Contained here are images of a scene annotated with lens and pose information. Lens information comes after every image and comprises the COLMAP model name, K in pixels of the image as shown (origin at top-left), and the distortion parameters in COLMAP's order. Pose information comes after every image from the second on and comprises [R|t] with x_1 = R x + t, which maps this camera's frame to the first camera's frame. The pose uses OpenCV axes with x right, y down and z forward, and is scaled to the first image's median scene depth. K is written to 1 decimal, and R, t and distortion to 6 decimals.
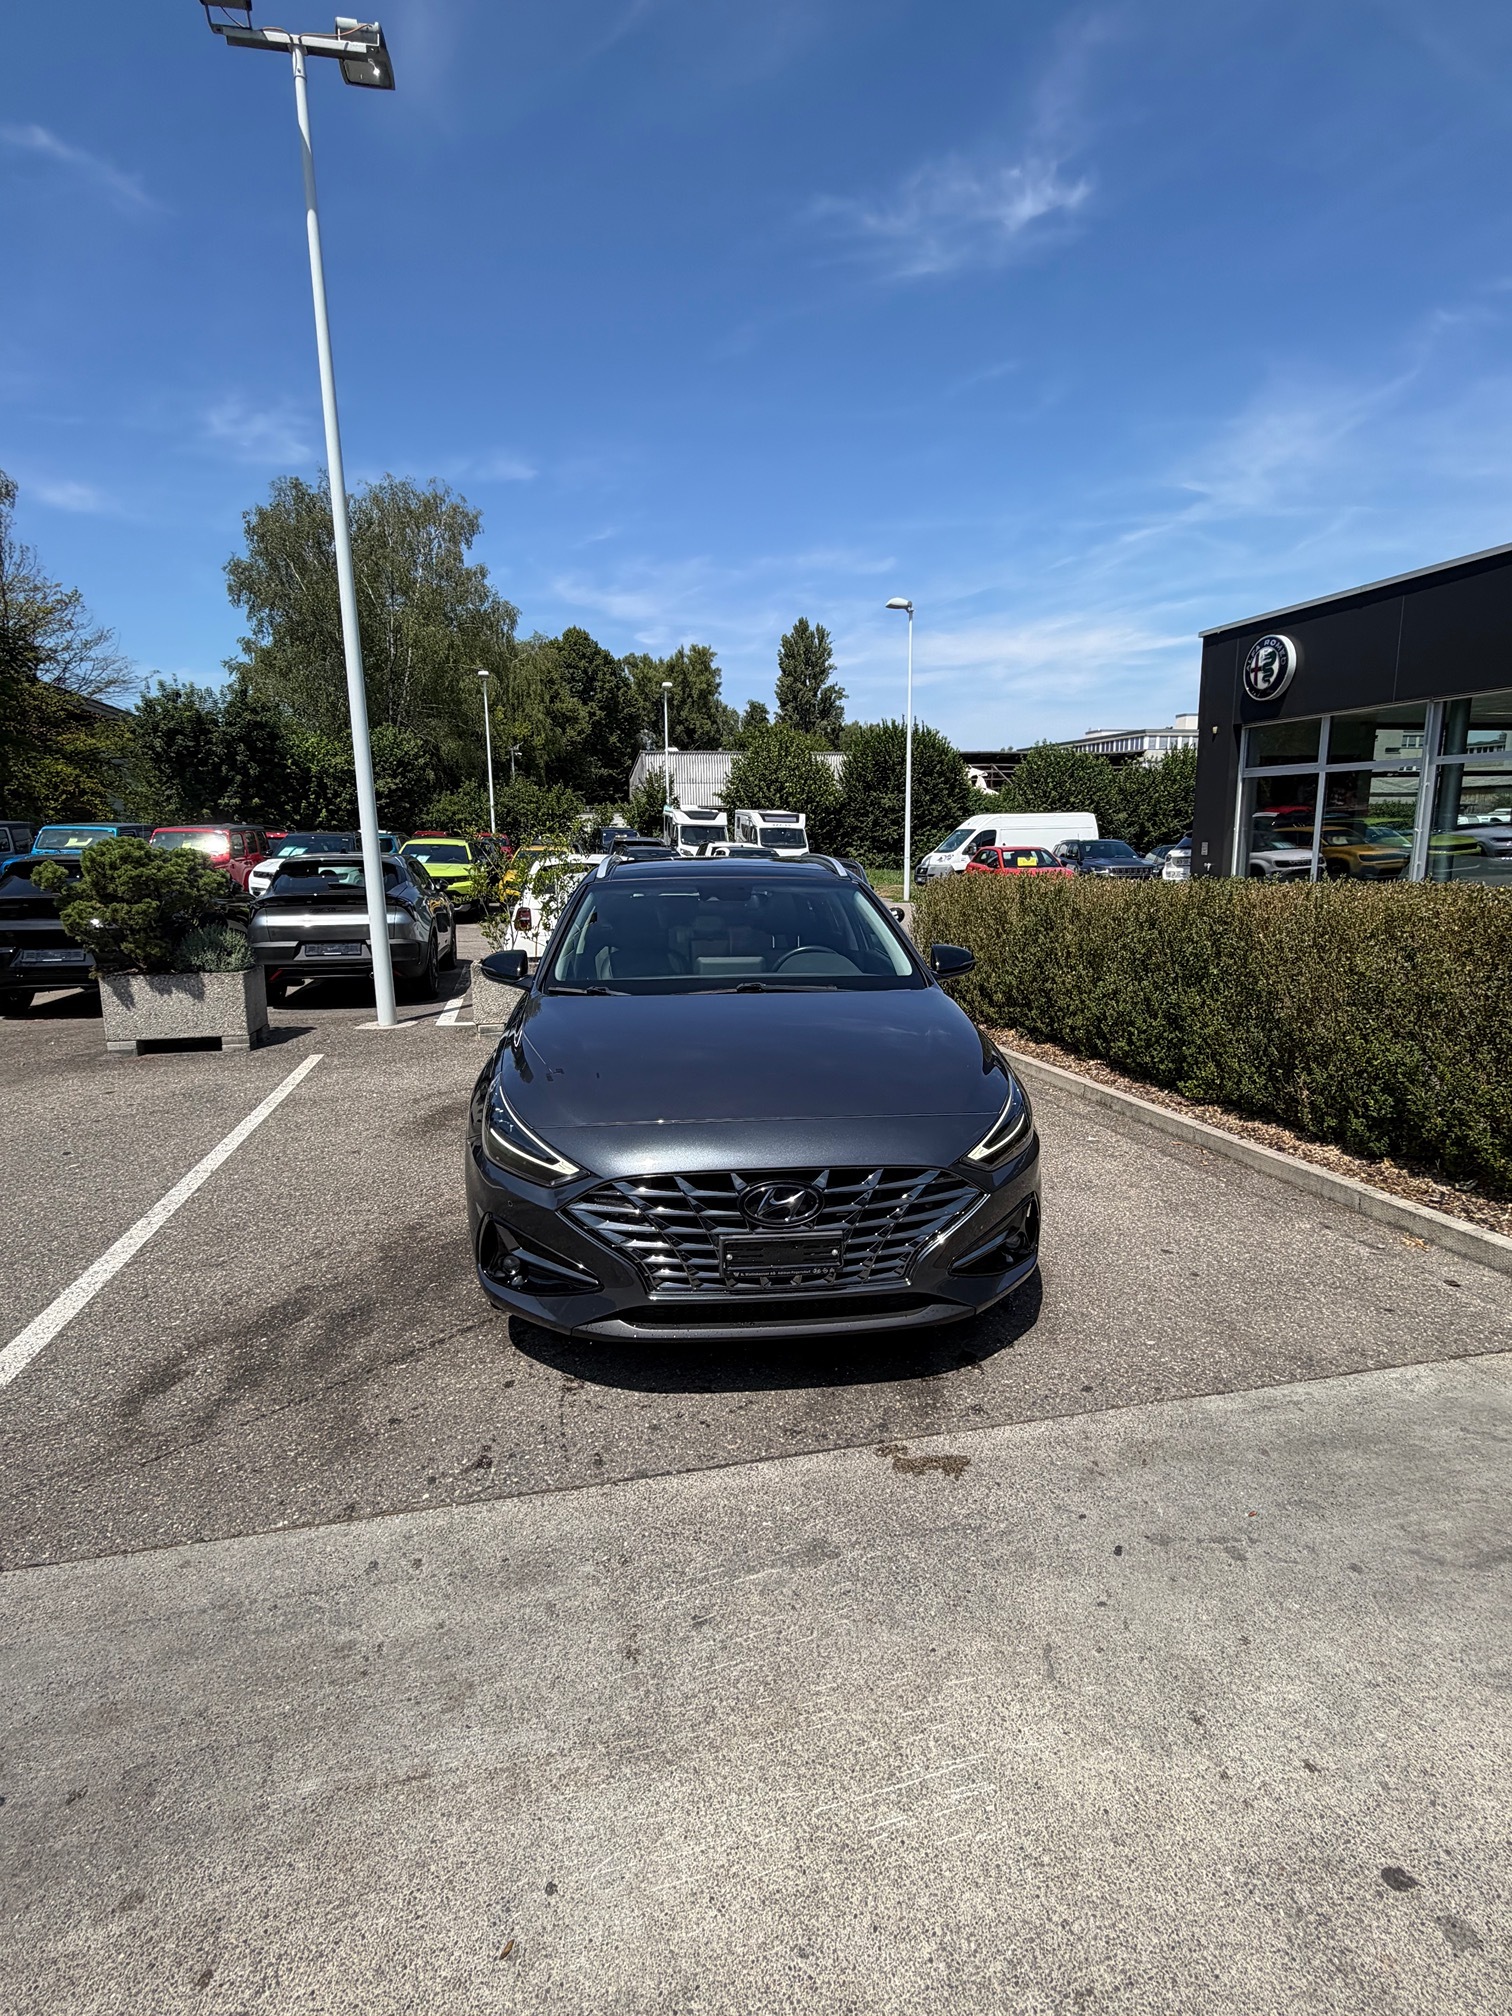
lens RADIAL K [[970.3, 0, 757.6], [0, 970.3, 1011.9], [0, 0, 1]] dist [0.001032, 0.000197]
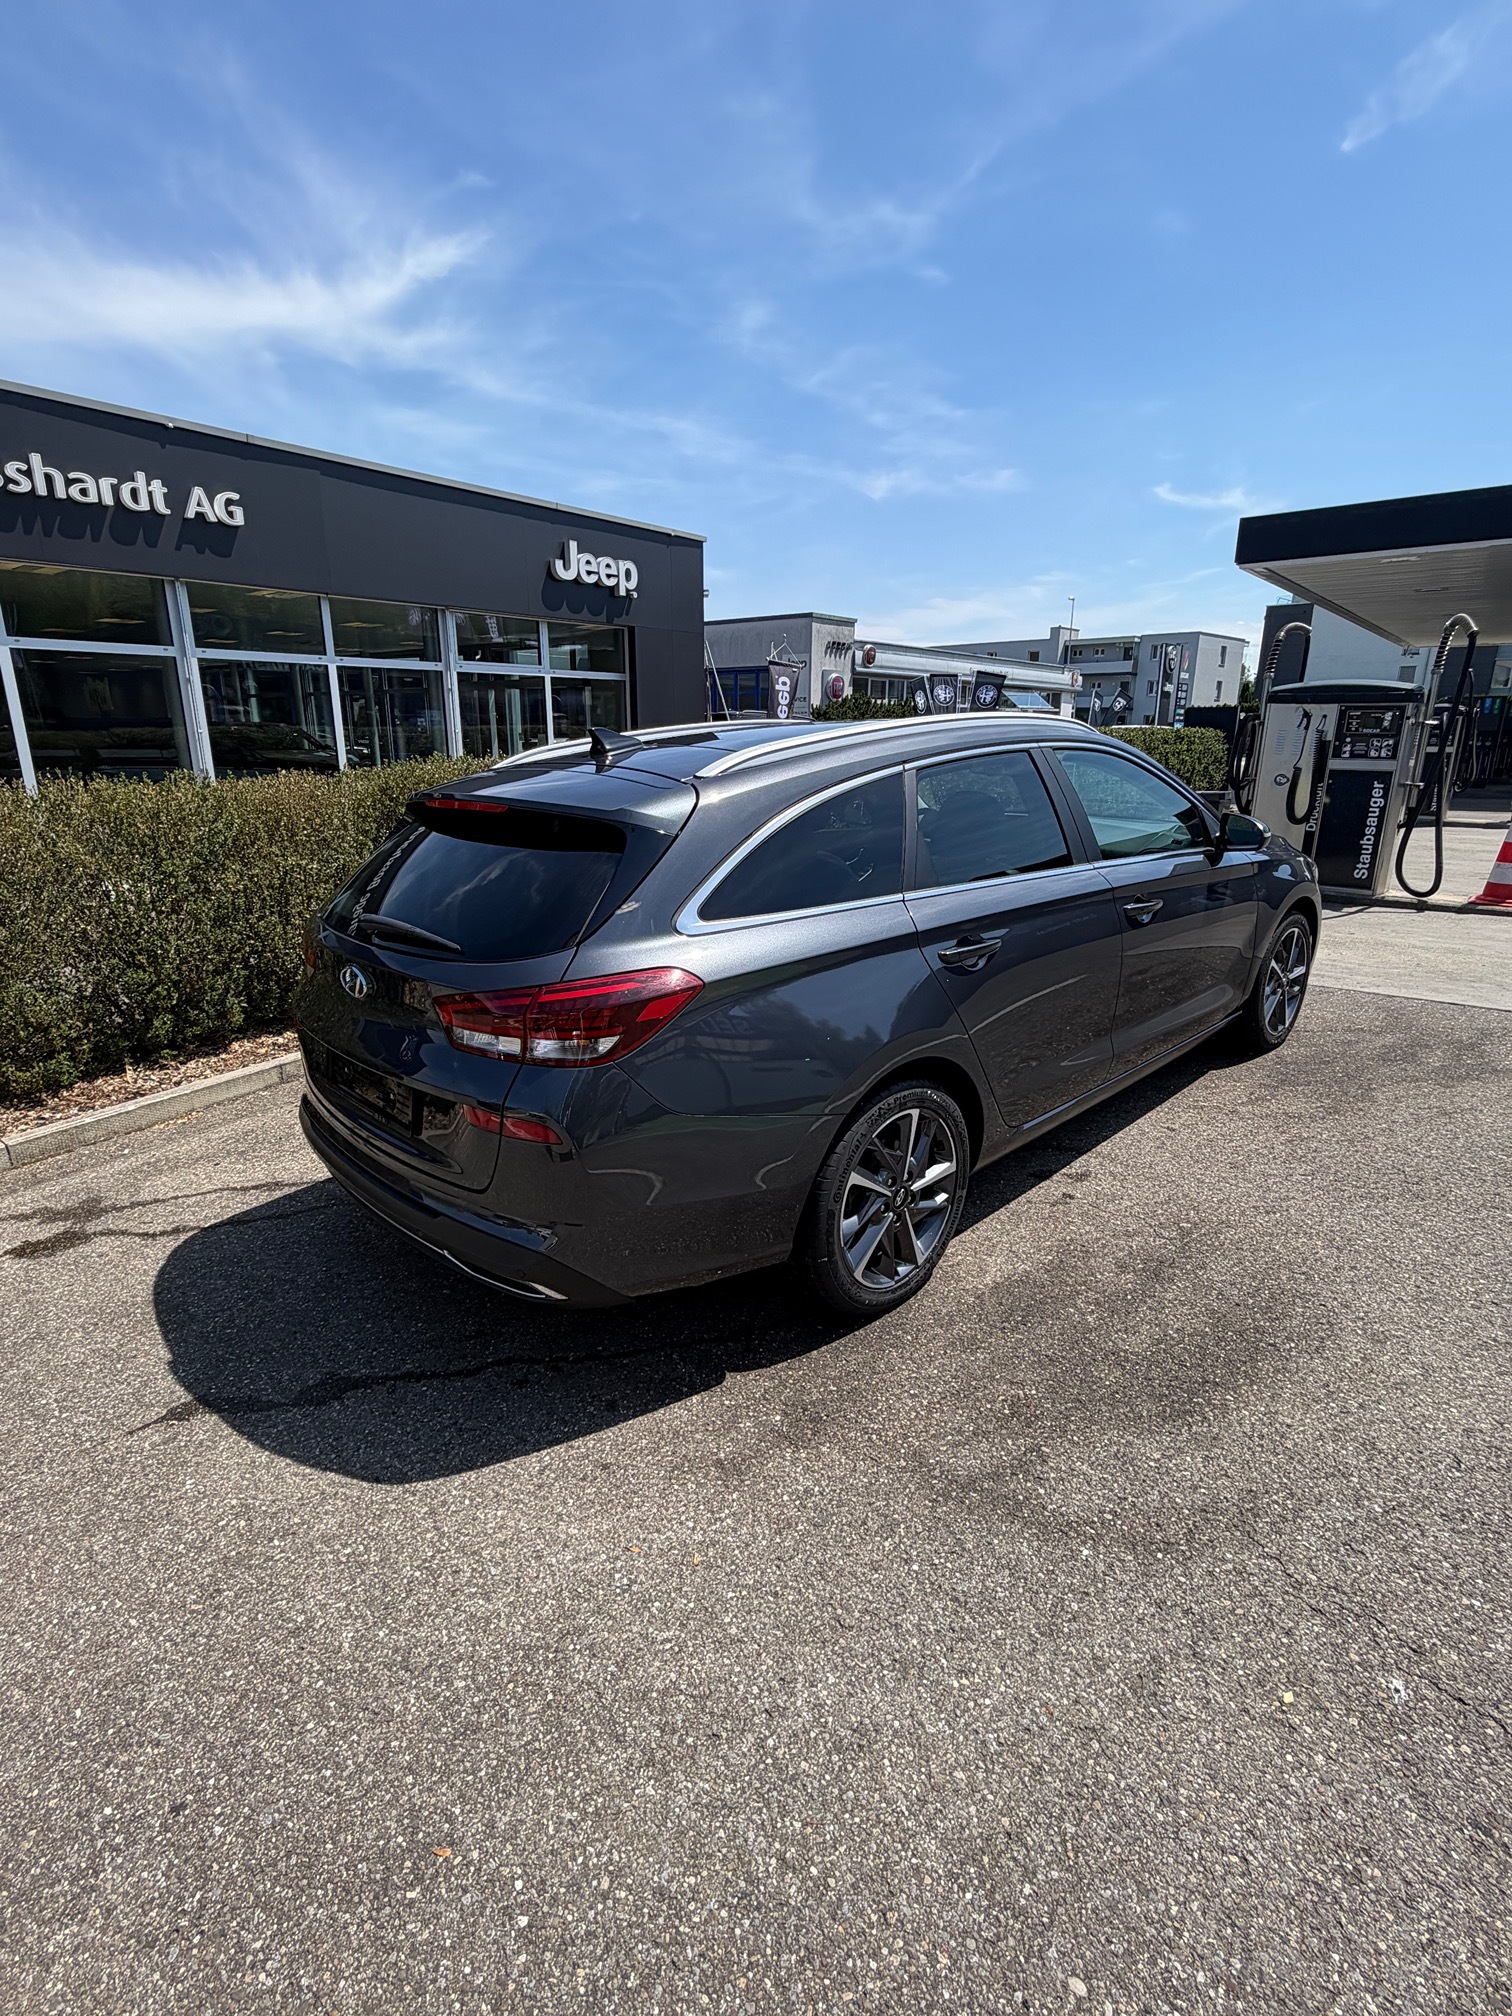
lens RADIAL K [[970.3, 0, 756.8], [0, 970.3, 1011.3], [0, 0, 1]] dist [0.001032, 0.000197]
pose [[-0.612960, -0.204167, 0.763280, -0.206773], [0.162630, 0.912751, 0.374750, -0.088914], [-0.773196, 0.353839, -0.526276, 0.551870]]
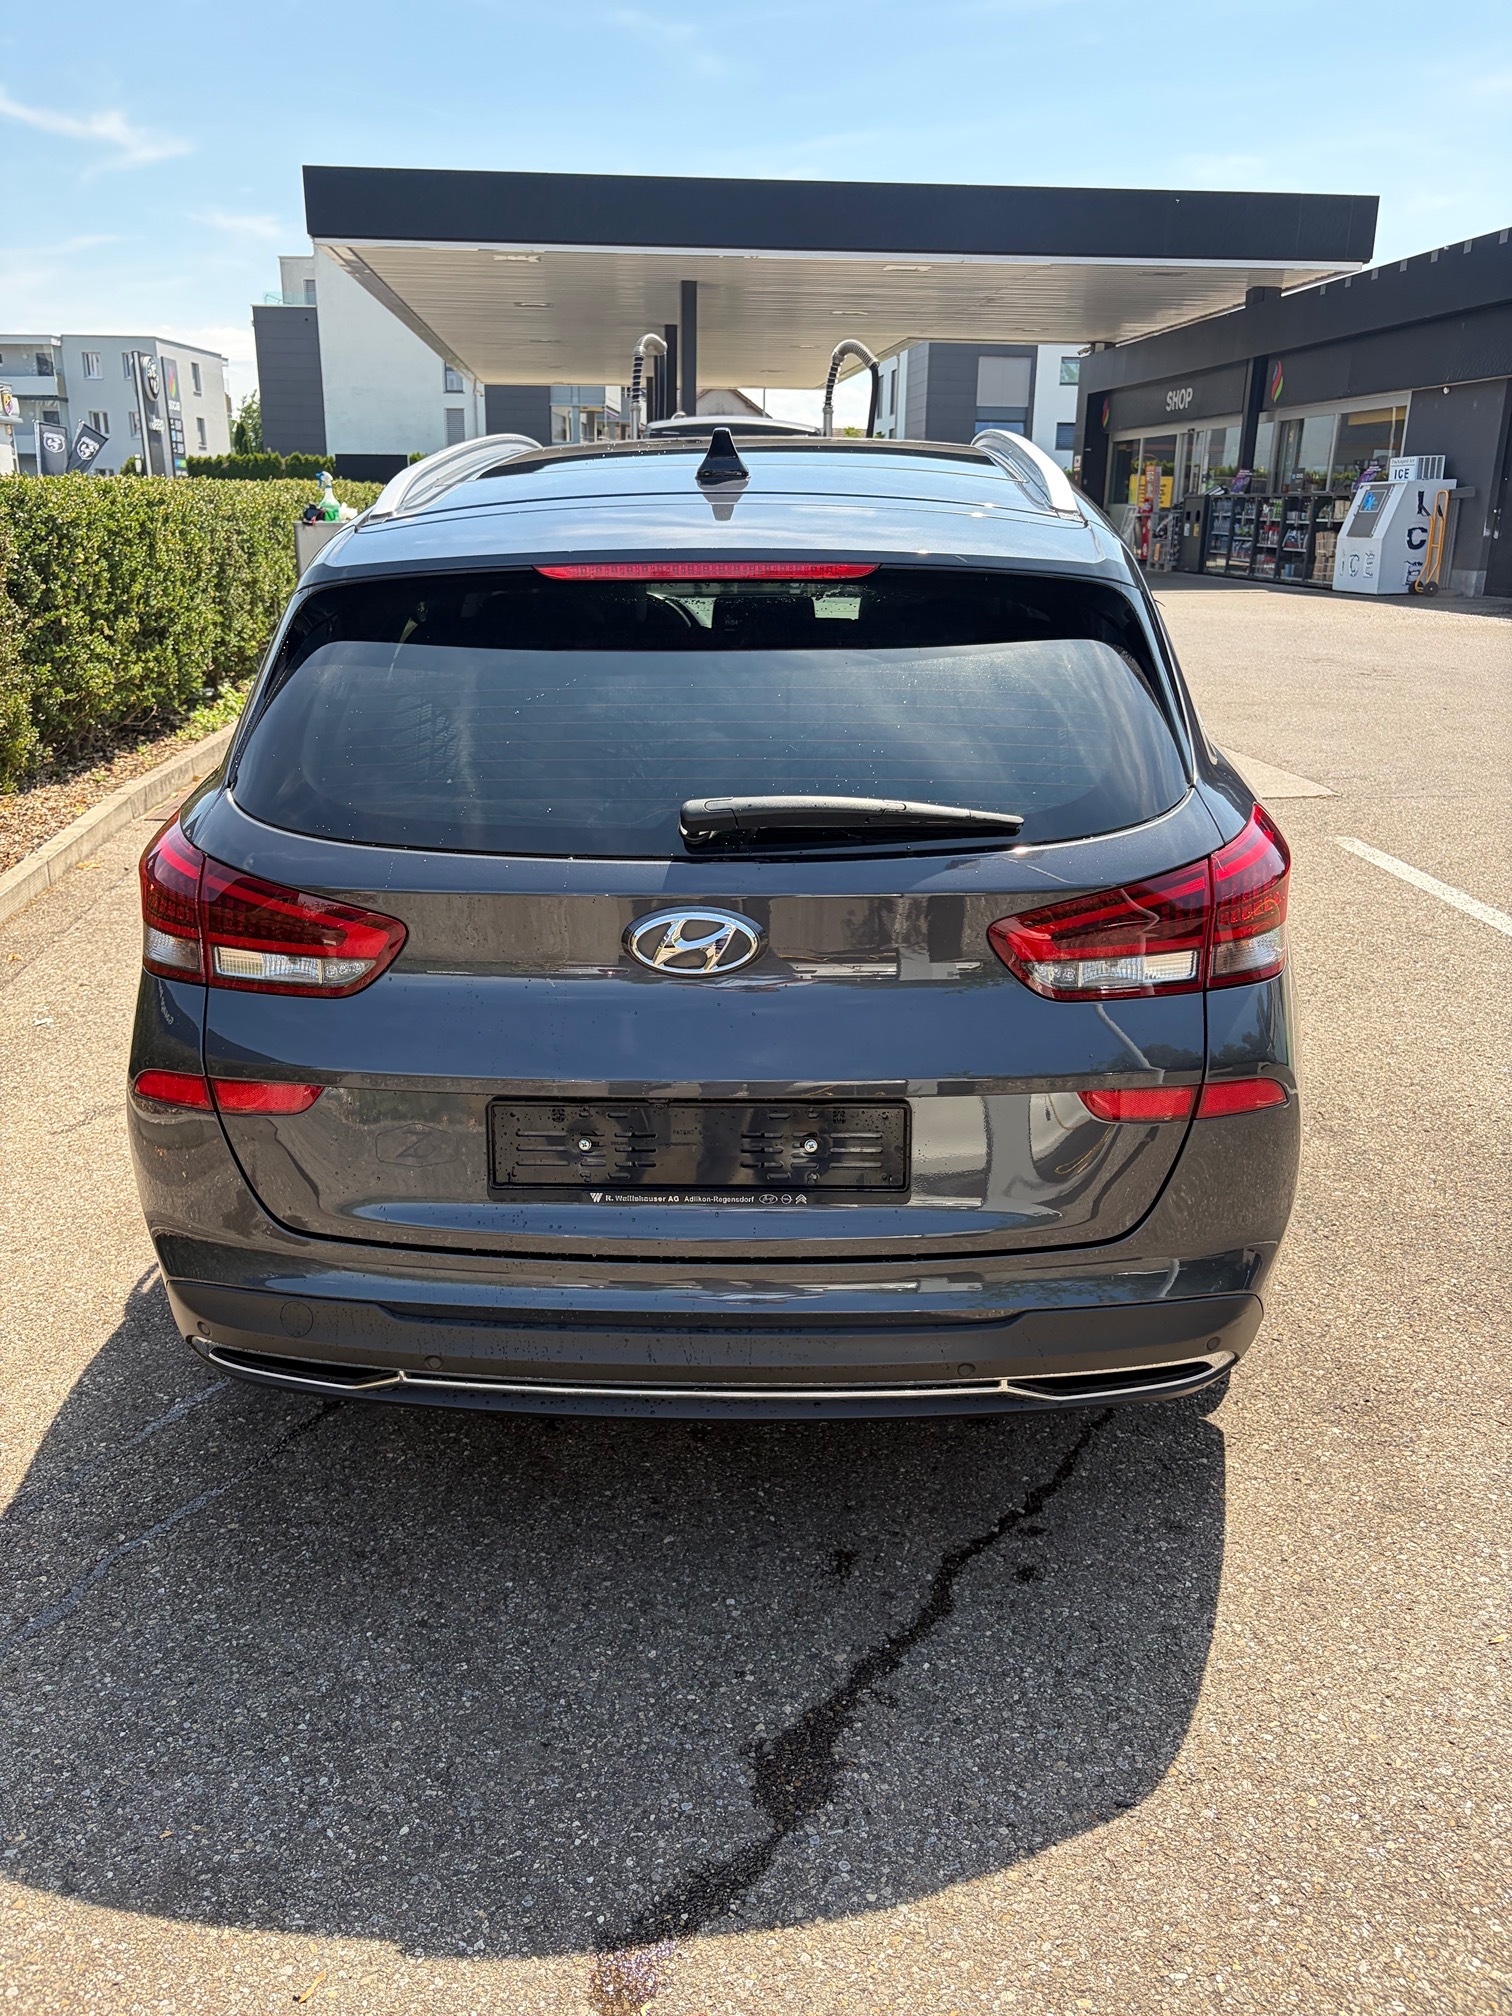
lens RADIAL K [[1534.3, 0, 754.6], [0, 1534.3, 1007.0], [0, 0, 1]] dist [0.008785, -0.008682]
pose [[-0.991545, -0.034639, 0.125057, -0.053043], [0.030813, 0.873305, 0.486199, -0.098333], [-0.126054, 0.485941, -0.864854, 0.627545]]
